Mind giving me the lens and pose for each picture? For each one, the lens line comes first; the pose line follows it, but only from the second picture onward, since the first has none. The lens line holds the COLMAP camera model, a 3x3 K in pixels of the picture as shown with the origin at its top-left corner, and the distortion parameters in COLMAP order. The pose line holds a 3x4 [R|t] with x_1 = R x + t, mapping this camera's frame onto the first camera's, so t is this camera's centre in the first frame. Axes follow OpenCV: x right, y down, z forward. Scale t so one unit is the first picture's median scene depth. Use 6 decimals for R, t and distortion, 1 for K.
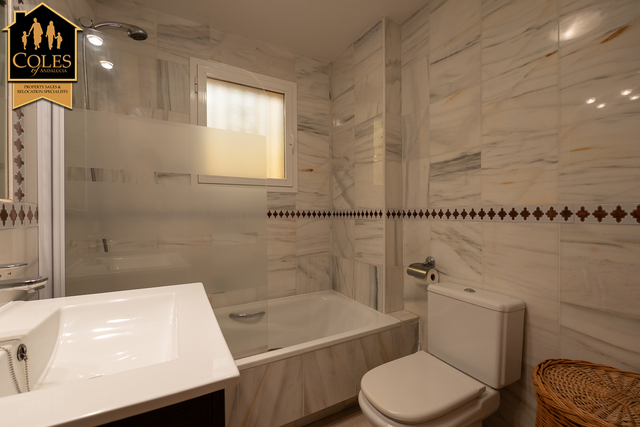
lens RADIAL K [[270.9, 0, 317.2], [0, 270.9, 213.8], [0, 0, 1]] dist [-0.012100, 0.000089]
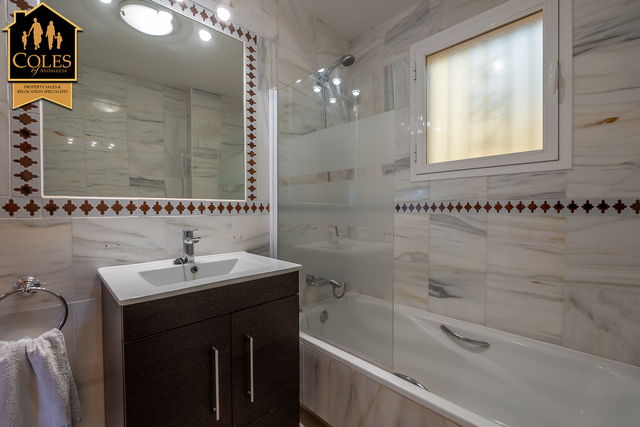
lens RADIAL K [[270.9, 0, 317.2], [0, 270.9, 213.8], [0, 0, 1]] dist [-0.012100, 0.000089]
pose [[0.265193, 0.022319, -0.963937, 0.334274], [0.003863, 0.999699, 0.024210, 0.000513], [0.964188, -0.010144, 0.265027, 0.351117]]
